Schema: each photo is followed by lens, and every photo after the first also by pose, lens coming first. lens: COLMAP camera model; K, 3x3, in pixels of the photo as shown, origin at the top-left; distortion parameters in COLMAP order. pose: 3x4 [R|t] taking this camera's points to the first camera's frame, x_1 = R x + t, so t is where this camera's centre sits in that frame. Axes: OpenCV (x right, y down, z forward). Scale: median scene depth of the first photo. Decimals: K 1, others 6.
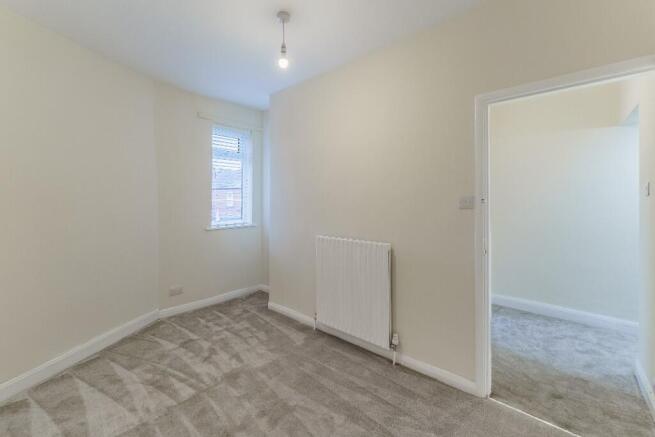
lens RADIAL K [[268.3, 0, 321.8], [0, 268.3, 213.6], [0, 0, 1]] dist [0.003218, 0.000091]
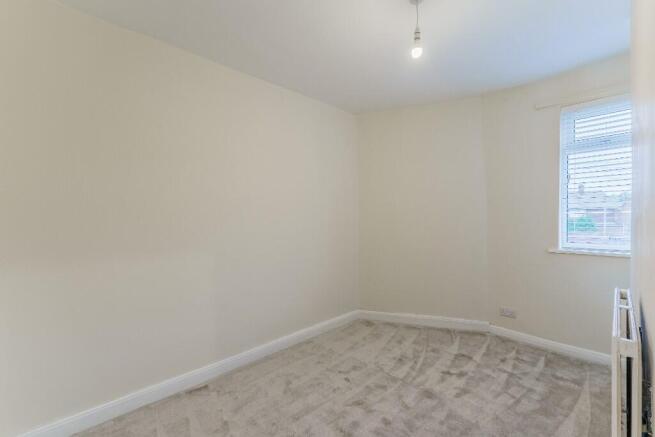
lens RADIAL K [[268.3, 0, 321.8], [0, 268.3, 218.1], [0, 0, 1]] dist [0.003218, 0.000091]
pose [[-0.061685, 0.004265, -0.998087, 0.550204], [-0.036850, 0.999299, 0.006547, -0.027577], [0.997415, 0.037183, -0.061485, 0.521102]]
